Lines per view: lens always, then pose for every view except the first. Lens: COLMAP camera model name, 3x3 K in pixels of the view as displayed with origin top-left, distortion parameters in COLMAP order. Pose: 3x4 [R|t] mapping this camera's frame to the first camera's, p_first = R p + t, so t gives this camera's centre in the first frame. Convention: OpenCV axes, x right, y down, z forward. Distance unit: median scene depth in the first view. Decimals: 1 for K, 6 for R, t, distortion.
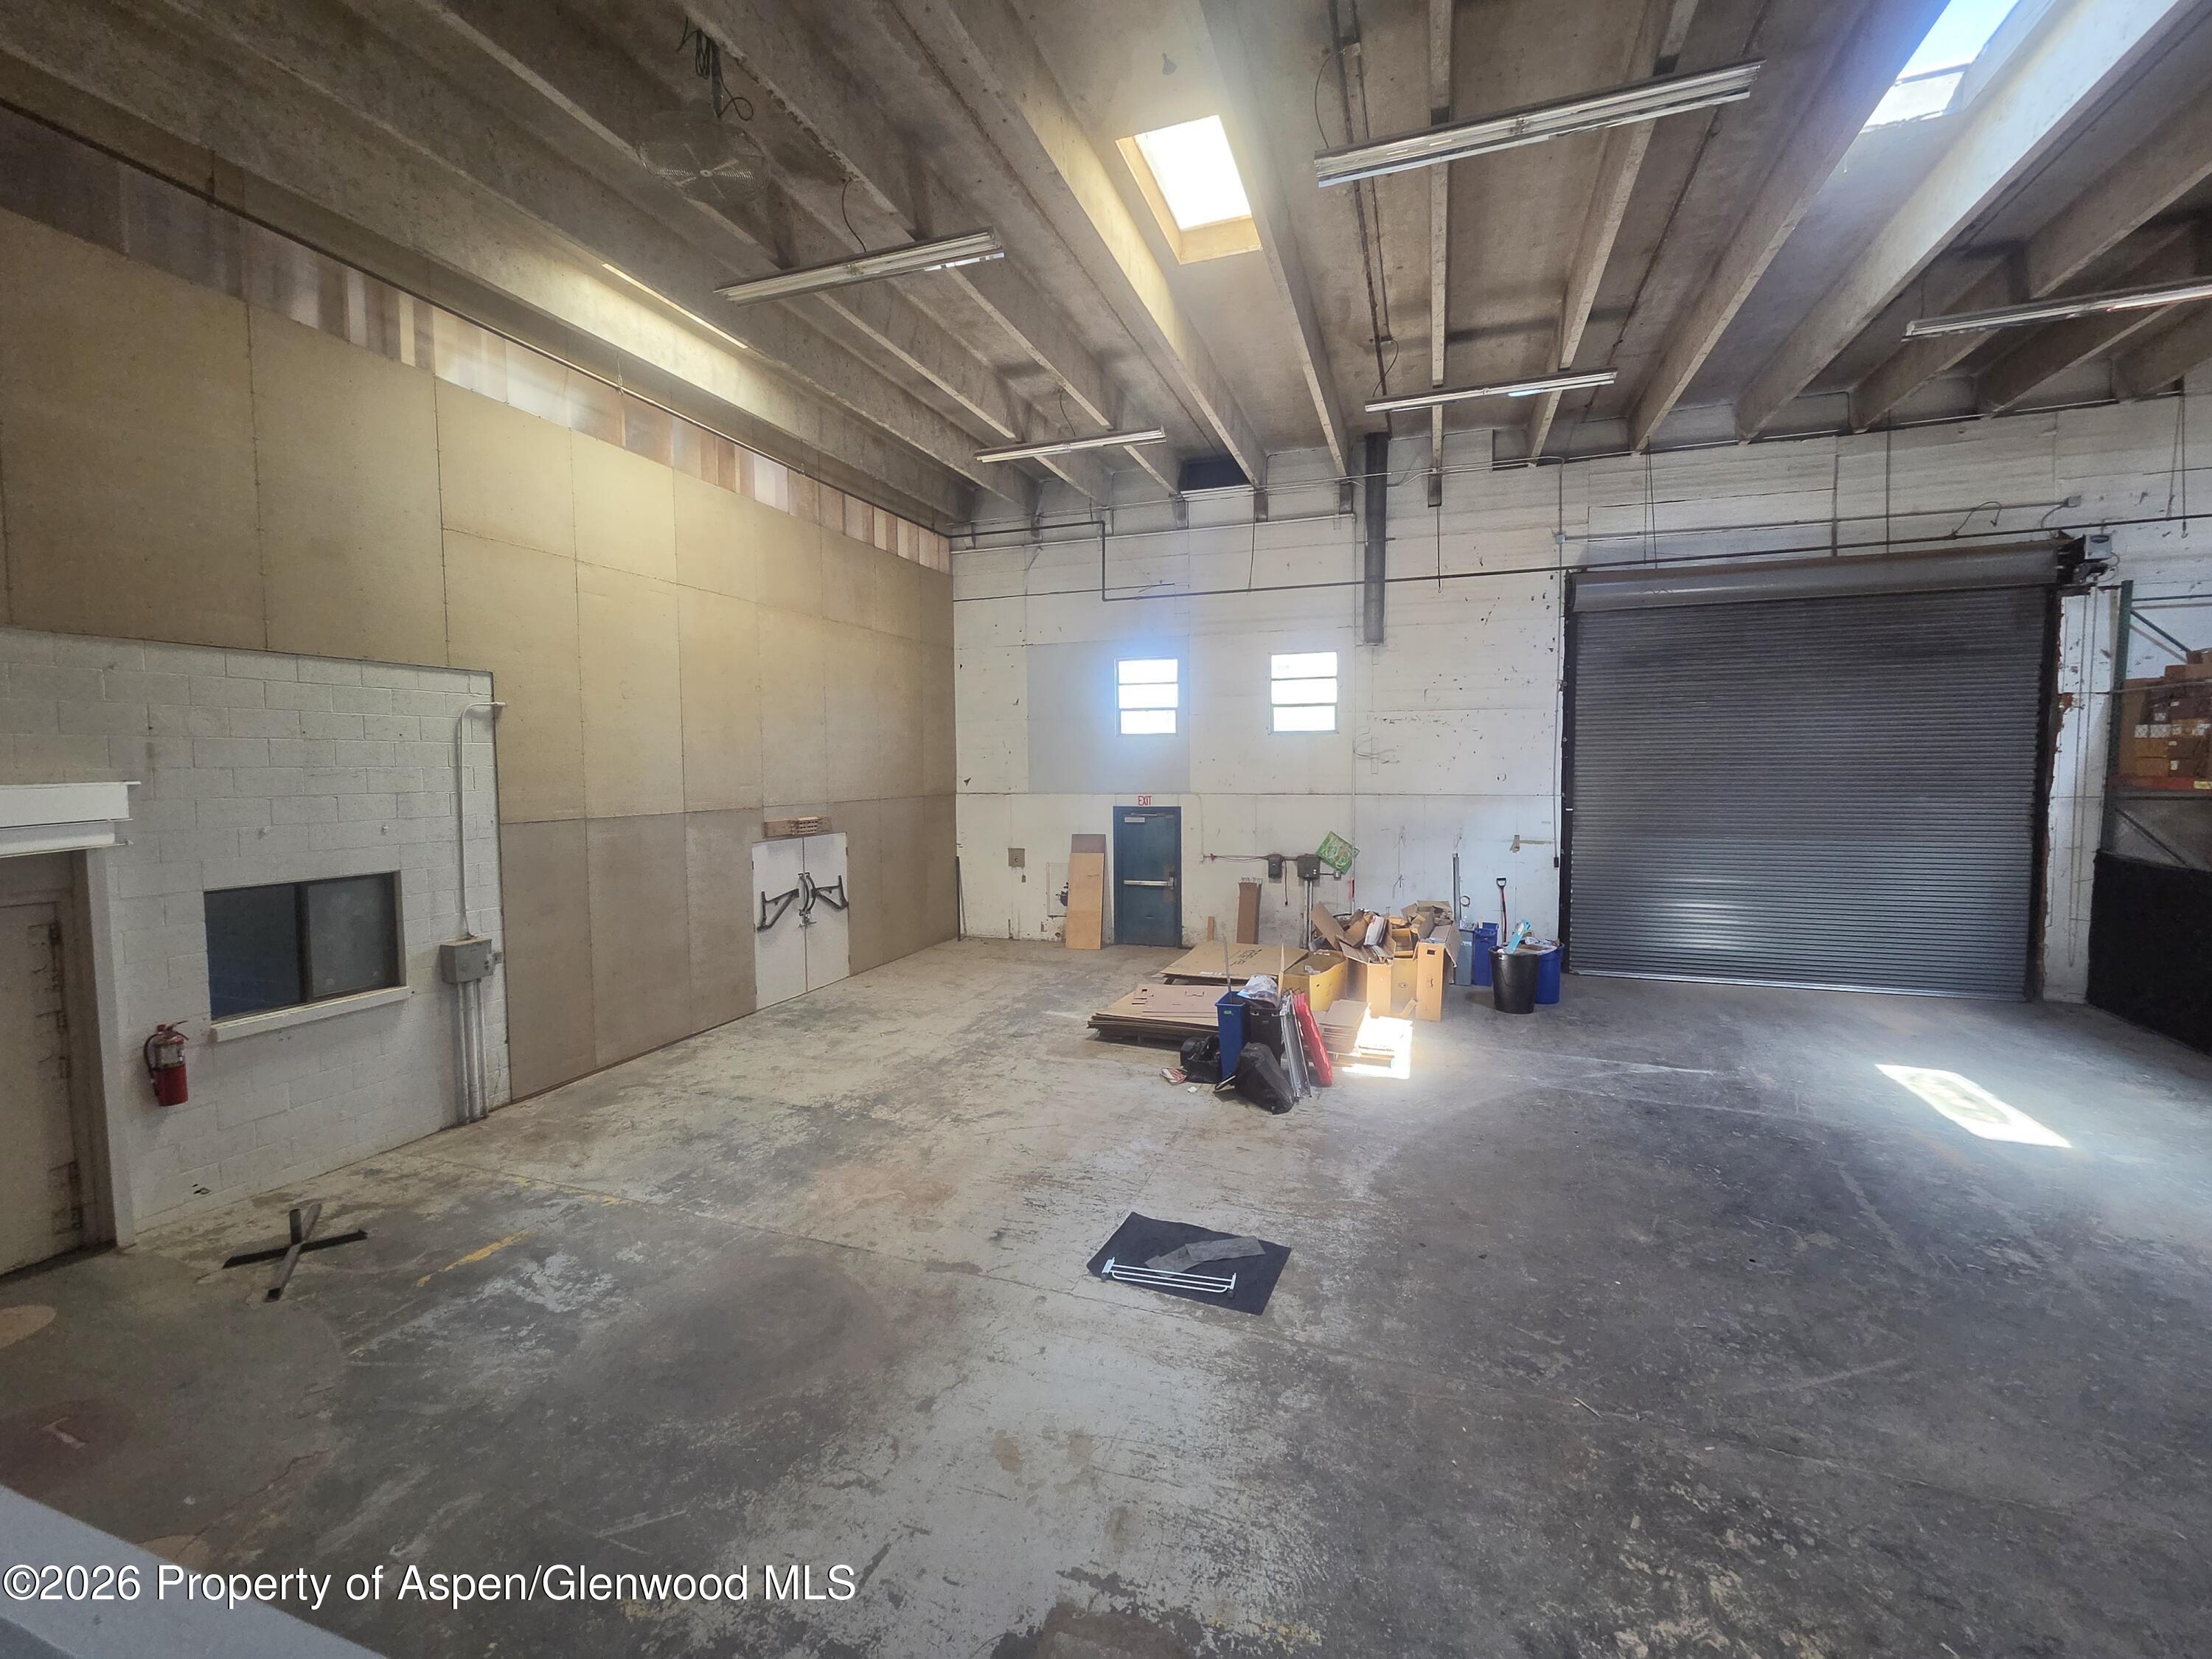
lens RADIAL K [[907.6, 0, 1122.8], [0, 907.6, 821.9], [0, 0, 1]] dist [-0.000121, 0.002832]
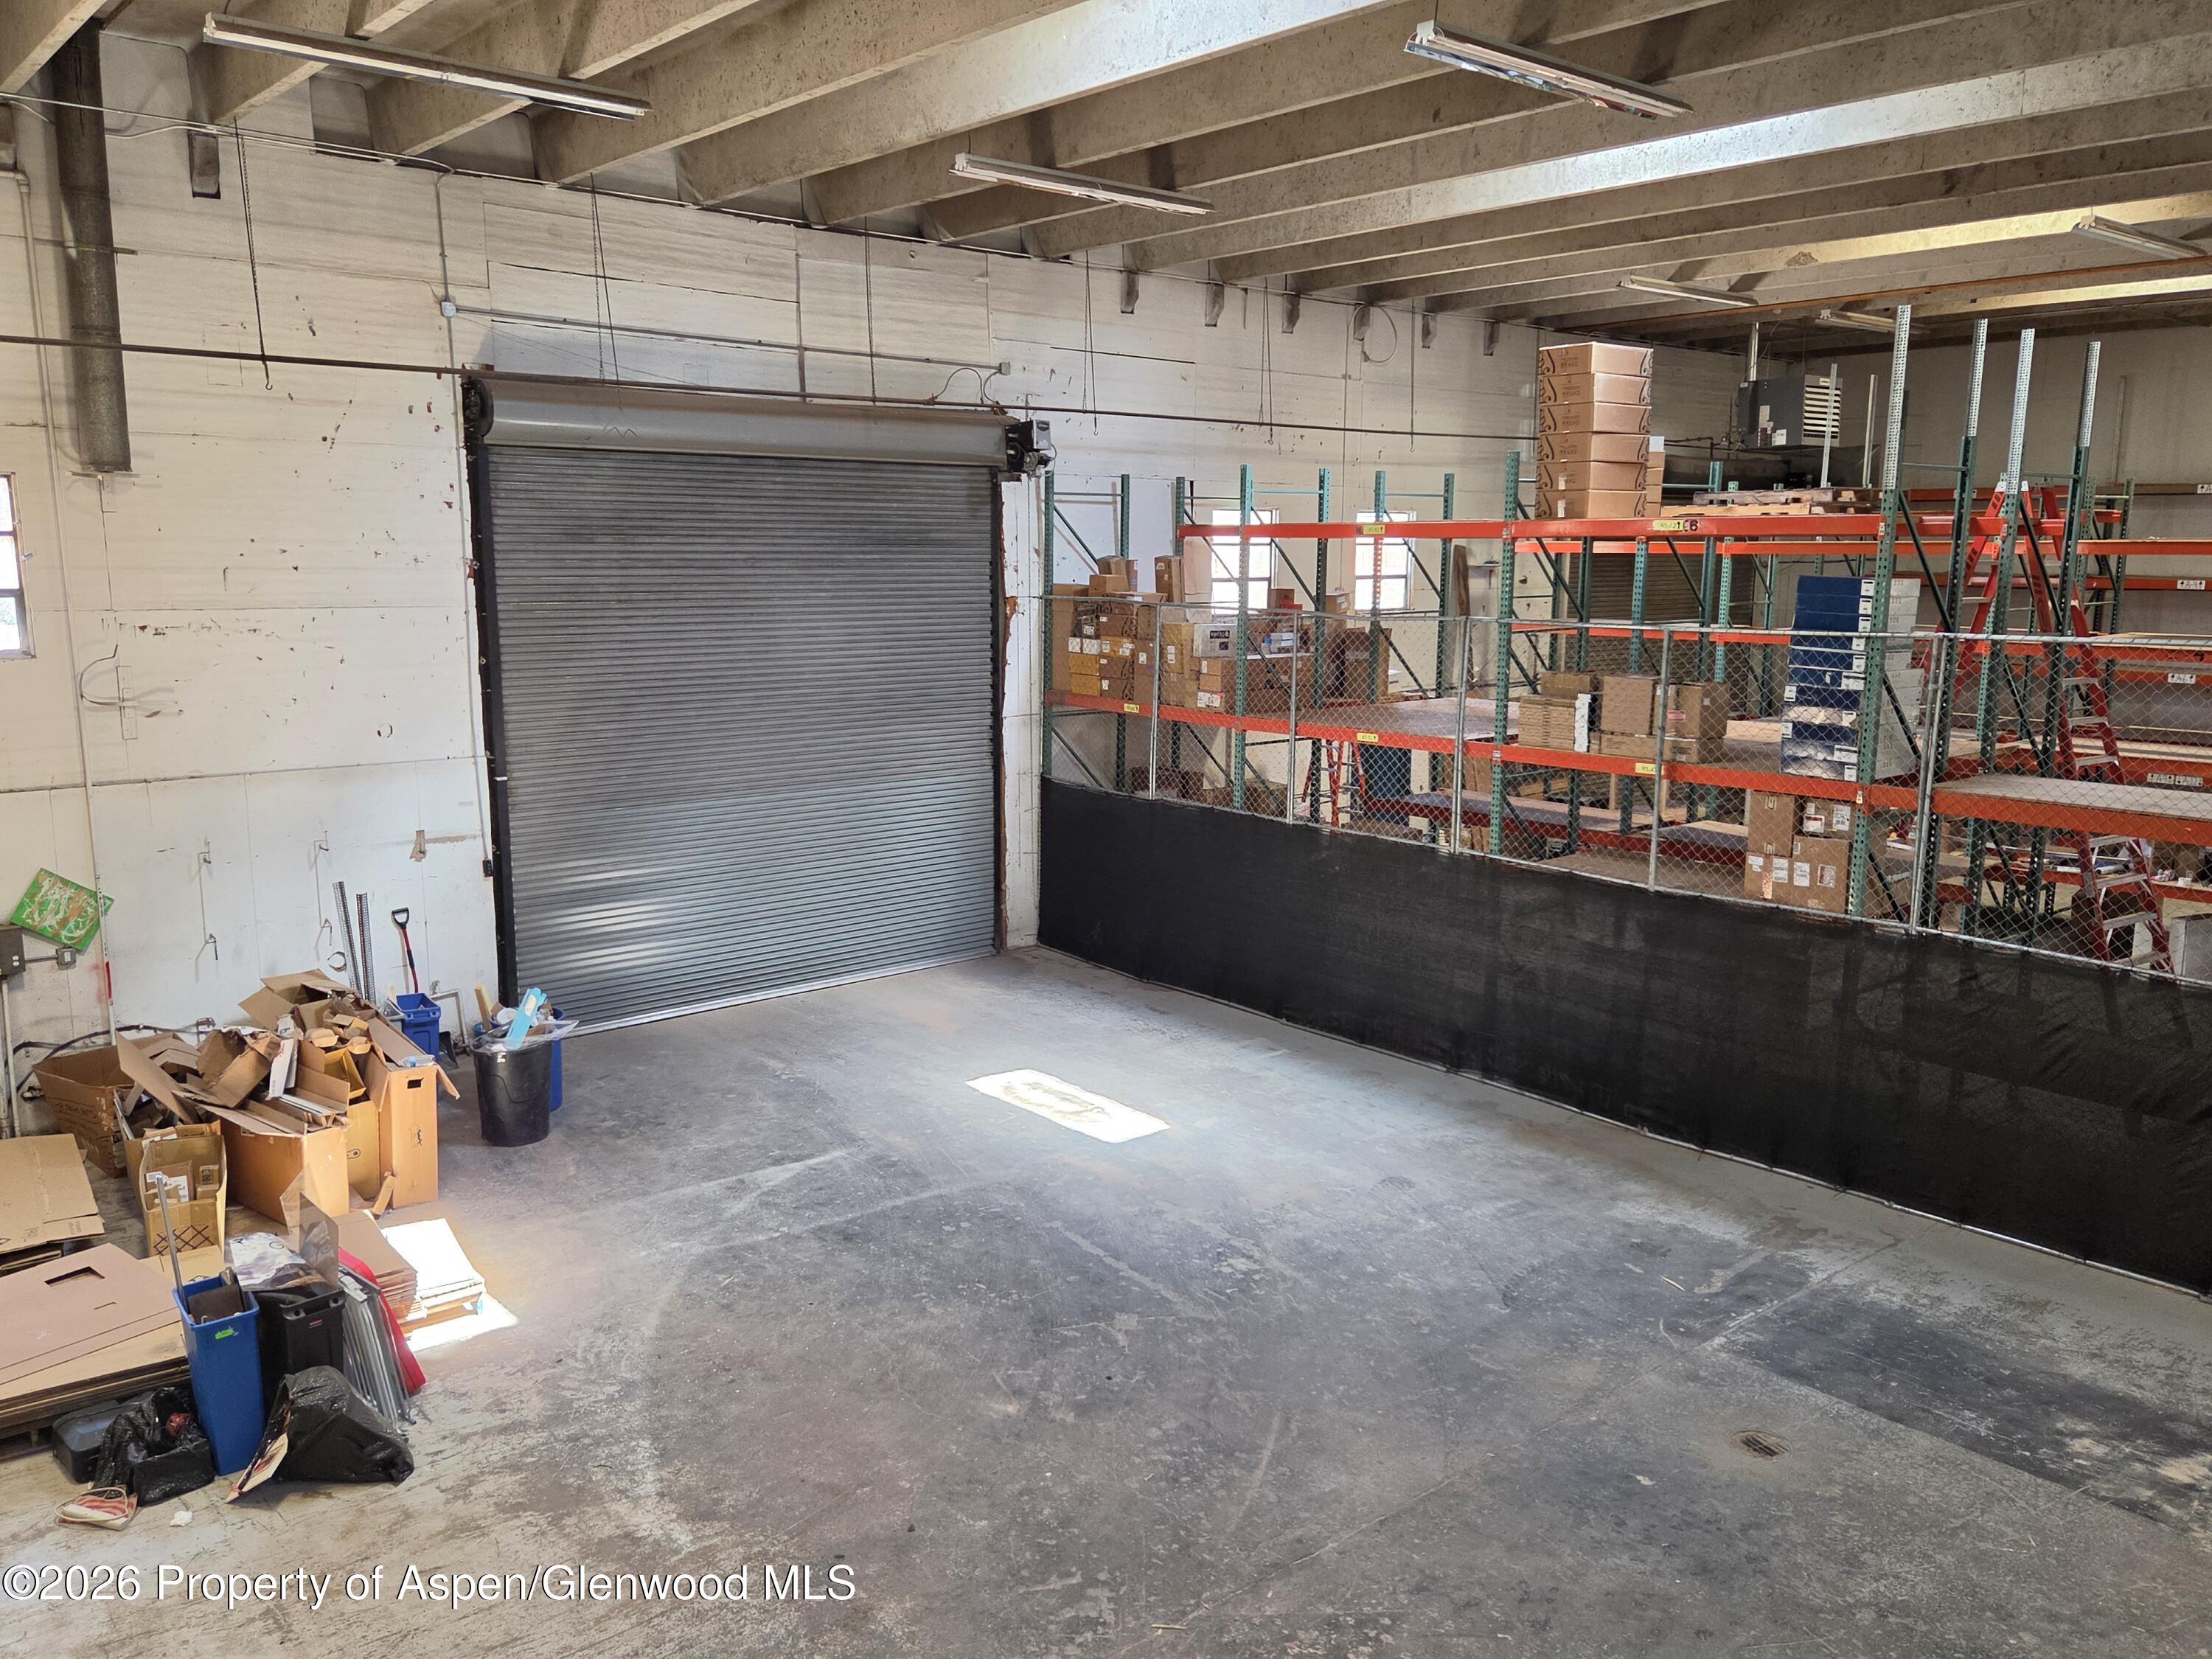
lens RADIAL K [[1694.8, 0, 1108.5], [0, 1694.8, 841.4], [0, 0, 1]] dist [0.073925, -0.051328]
pose [[0.505423, -0.138180, 0.851736, -0.408642], [0.048376, 0.990080, 0.131918, -0.155053], [-0.861514, -0.025470, 0.507094, 0.132547]]
